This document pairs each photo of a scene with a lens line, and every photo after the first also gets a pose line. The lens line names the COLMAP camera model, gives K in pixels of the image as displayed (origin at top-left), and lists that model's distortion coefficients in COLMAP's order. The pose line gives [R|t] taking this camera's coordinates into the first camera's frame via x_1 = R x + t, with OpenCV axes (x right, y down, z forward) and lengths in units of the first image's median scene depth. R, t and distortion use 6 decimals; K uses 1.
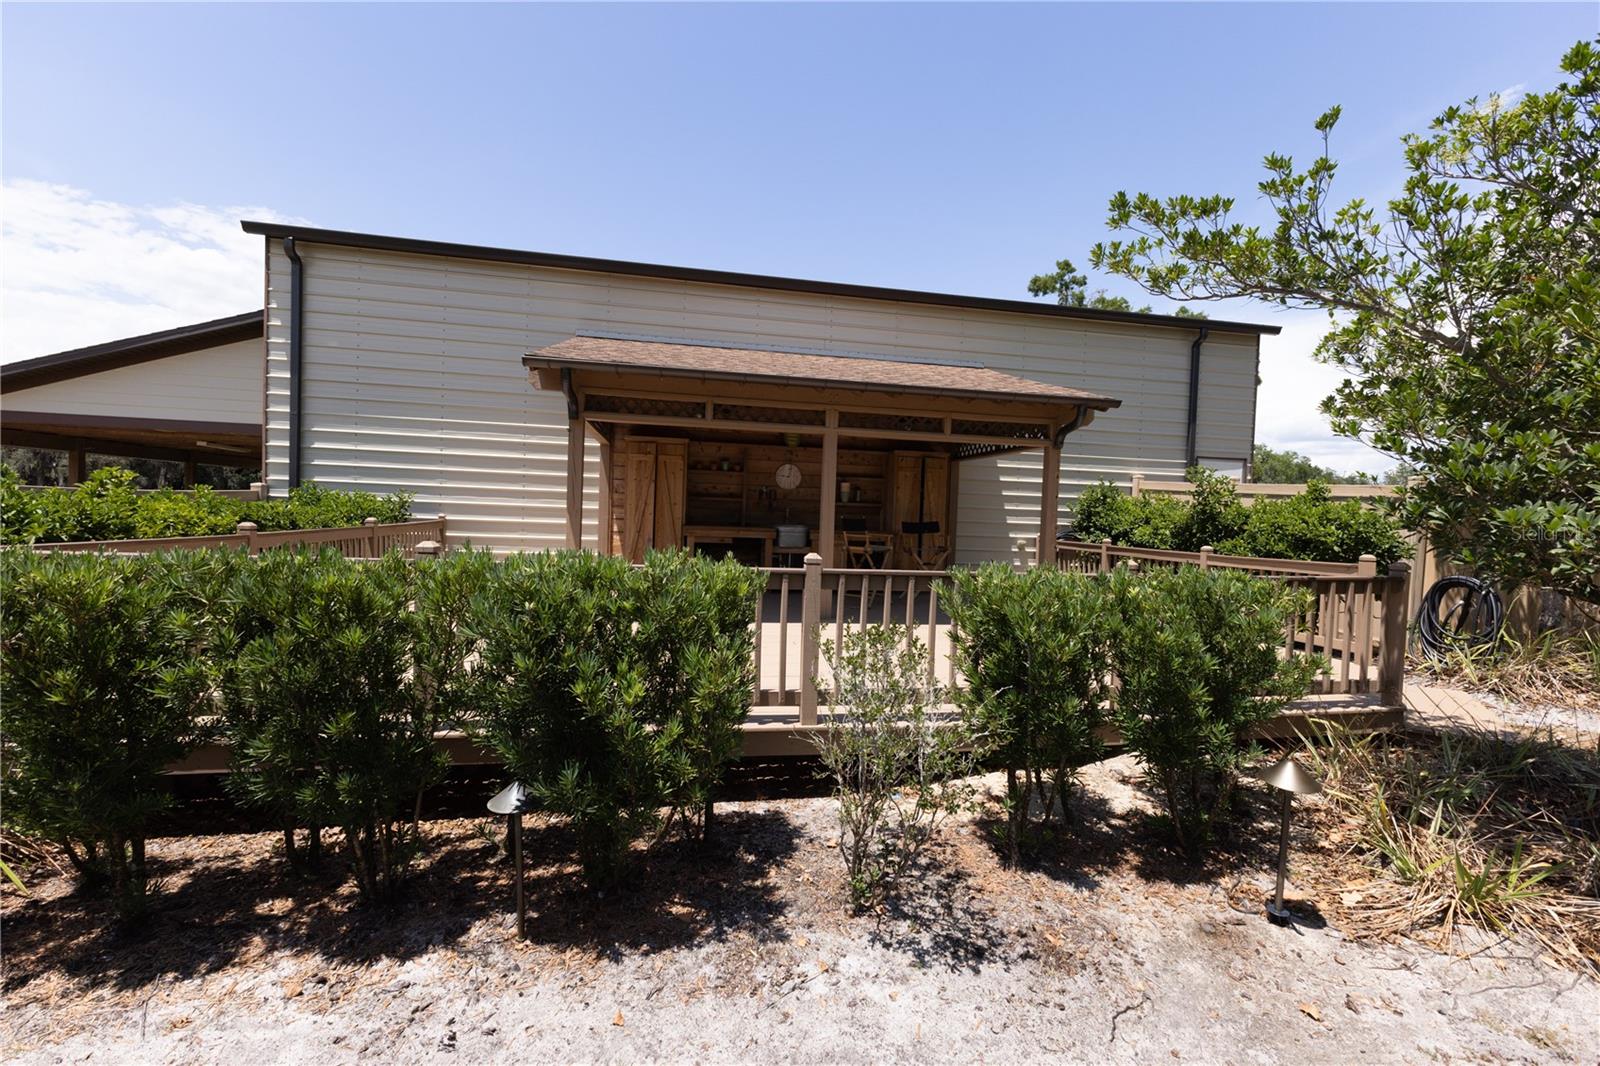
lens RADIAL K [[694.5, 0, 807.5], [0, 694.5, 534.6], [0, 0, 1]] dist [0.015057, -0.000996]
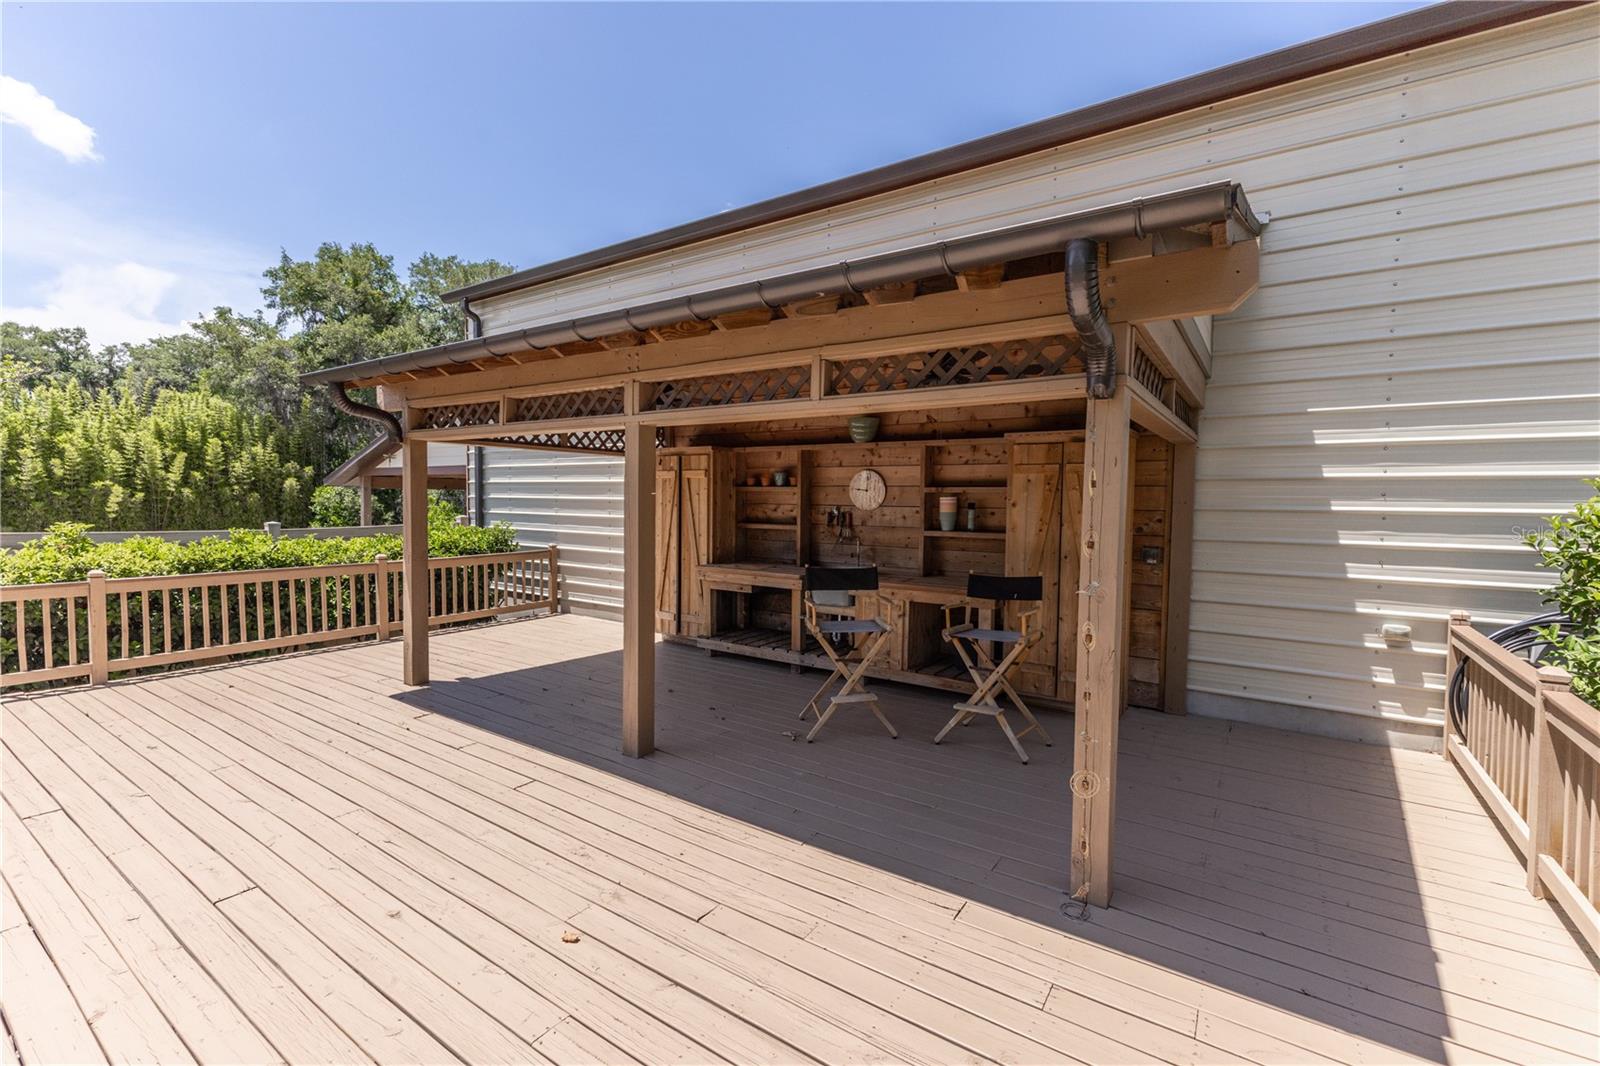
lens RADIAL K [[694.5, 0, 797.0], [0, 694.5, 530.8], [0, 0, 1]] dist [0.015057, -0.000996]
pose [[0.701355, 0.004565, -0.712798, 0.411593], [-0.009193, 0.999954, -0.002641, -0.047362], [0.712753, 0.008405, 0.701365, 0.550293]]
